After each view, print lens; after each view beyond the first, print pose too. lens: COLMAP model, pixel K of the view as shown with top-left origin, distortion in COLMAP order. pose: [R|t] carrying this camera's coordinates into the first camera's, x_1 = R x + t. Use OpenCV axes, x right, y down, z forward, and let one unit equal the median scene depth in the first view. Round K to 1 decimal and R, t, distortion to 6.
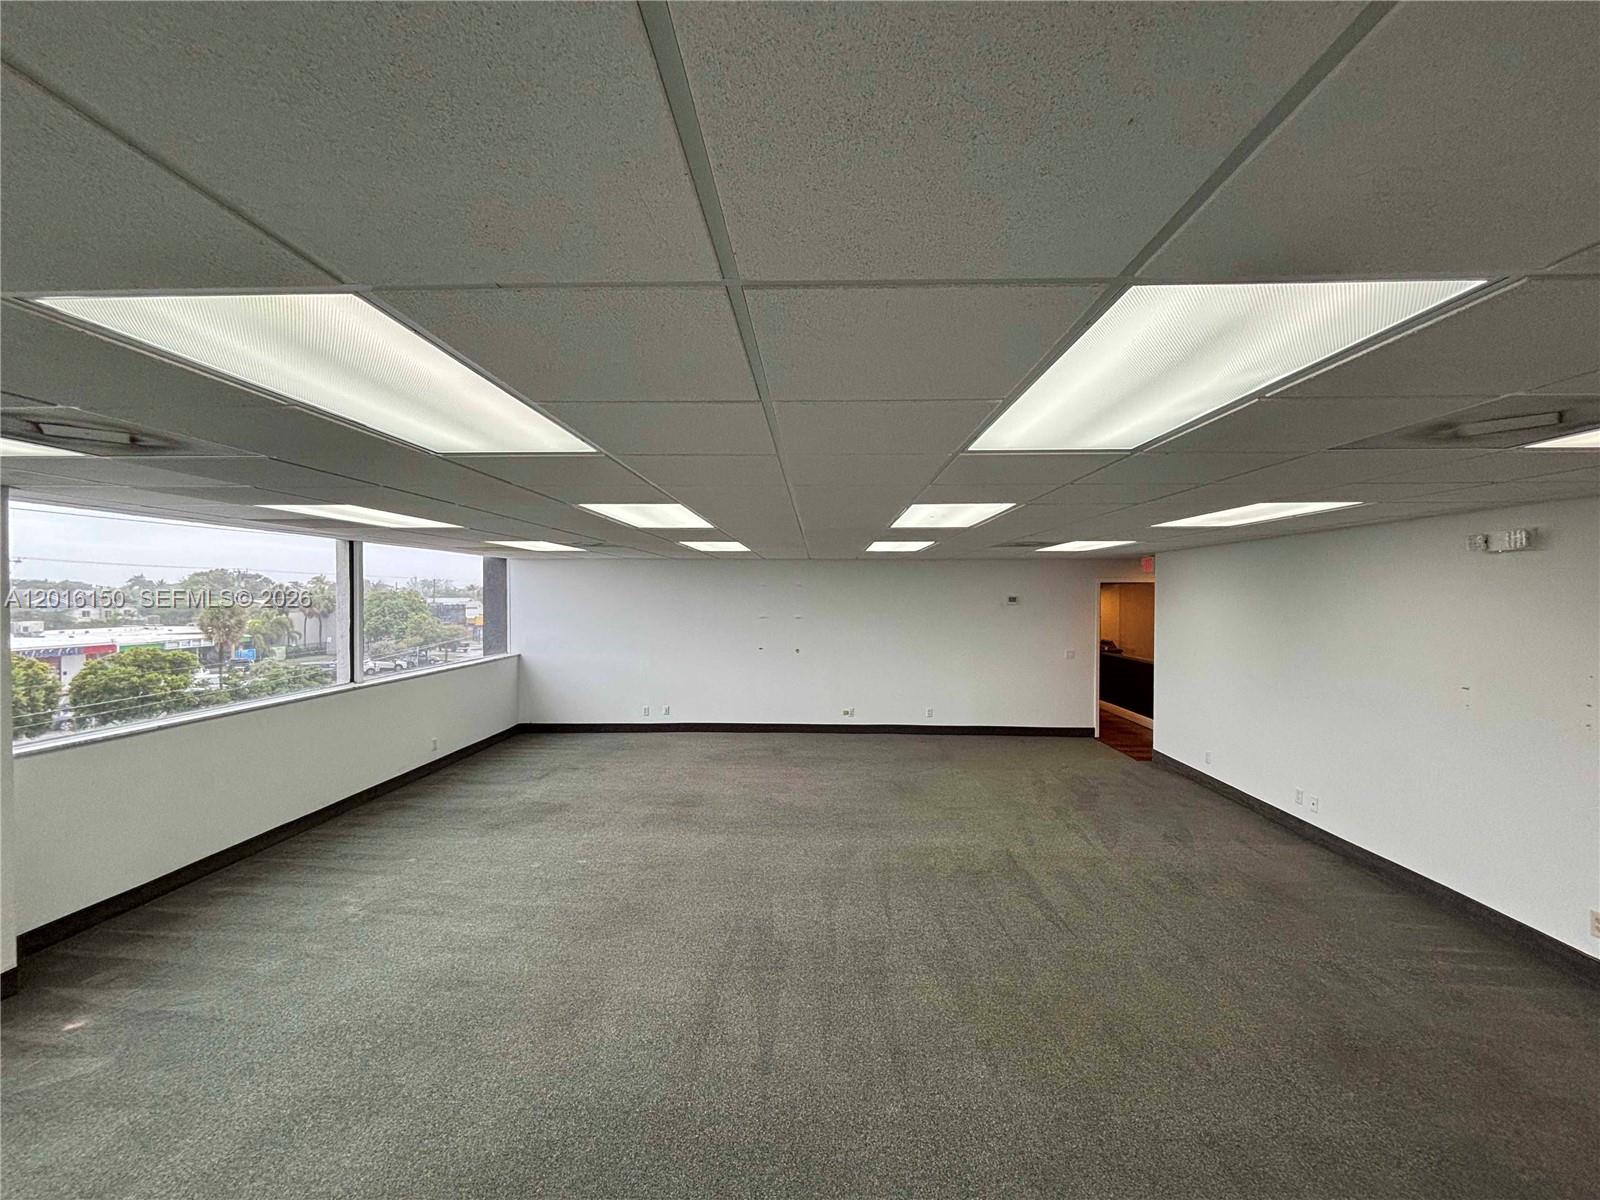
lens RADIAL K [[644.2, 0, 800.1], [0, 644.2, 593.5], [0, 0, 1]] dist [-0.001209, -0.000959]
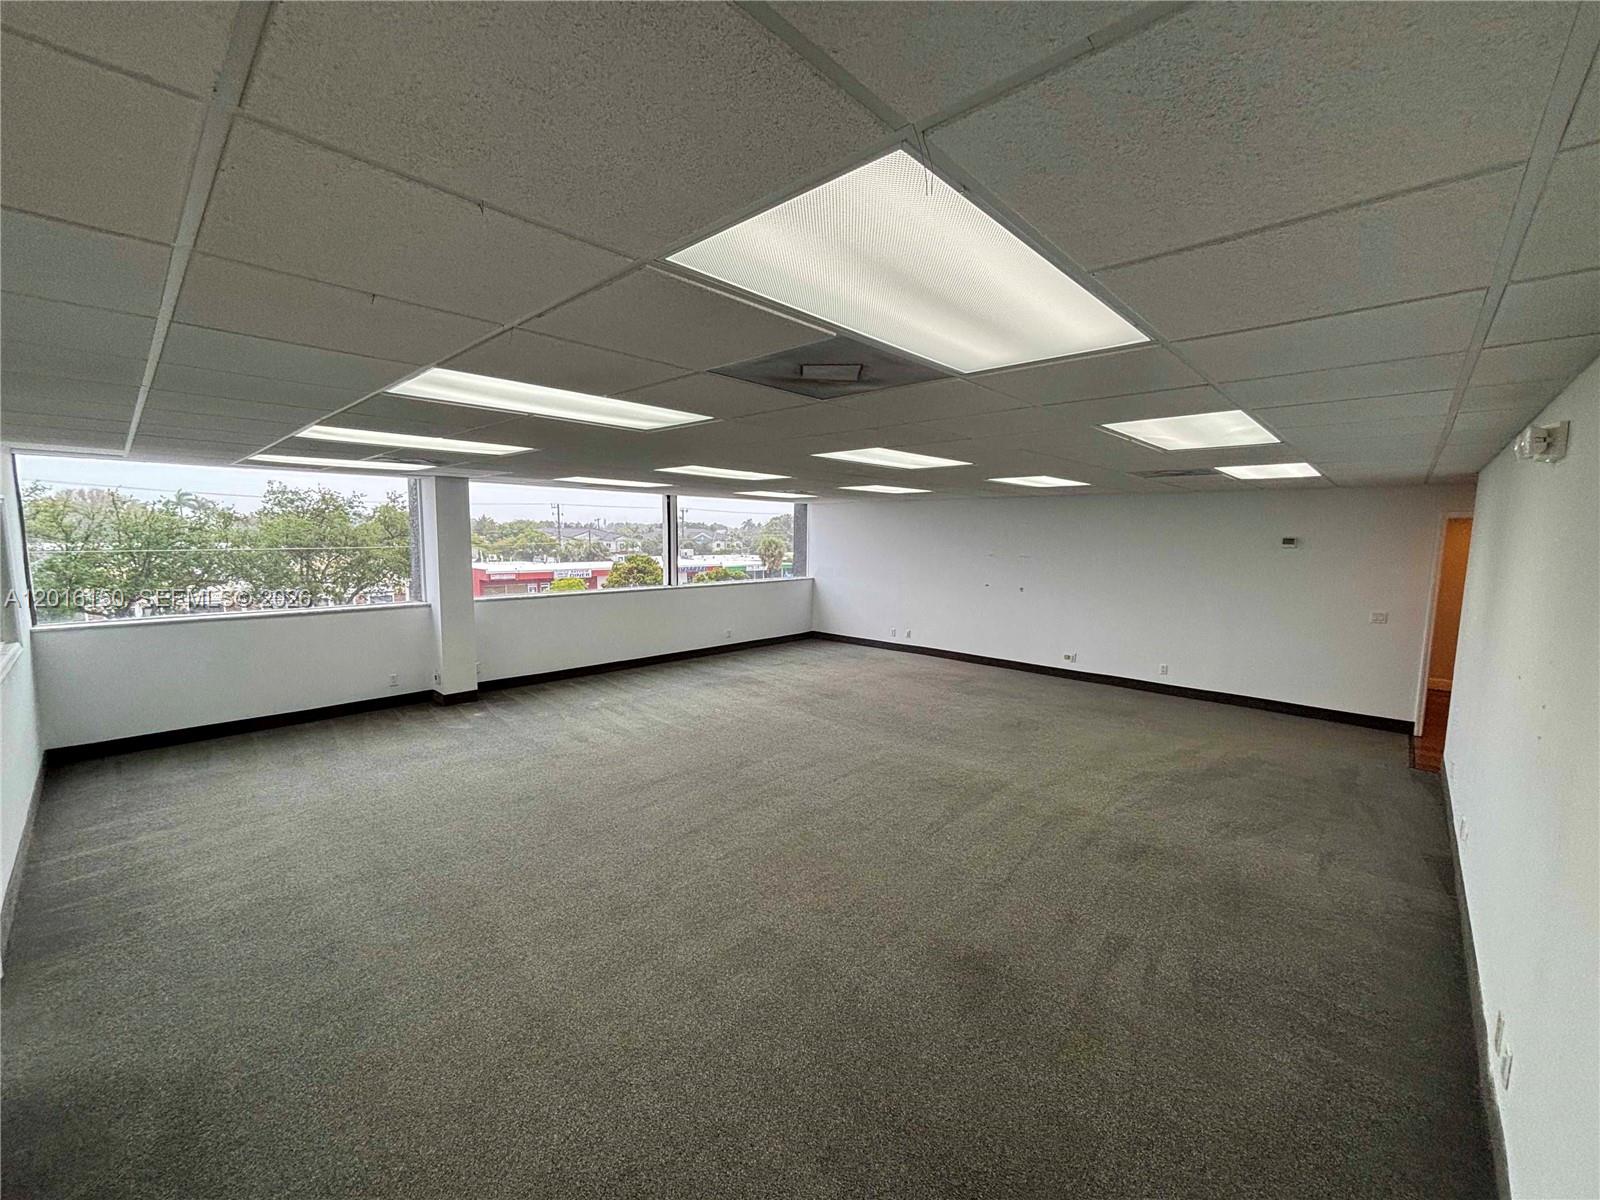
lens RADIAL K [[642.9, 0, 804.9], [0, 642.9, 596.8], [0, 0, 1]] dist [-0.000283, -0.000492]
pose [[0.752961, 0.072263, -0.654086, 0.584583], [-0.009328, 0.995025, 0.099191, 0.006509], [0.657999, -0.068586, 0.749889, 0.035202]]
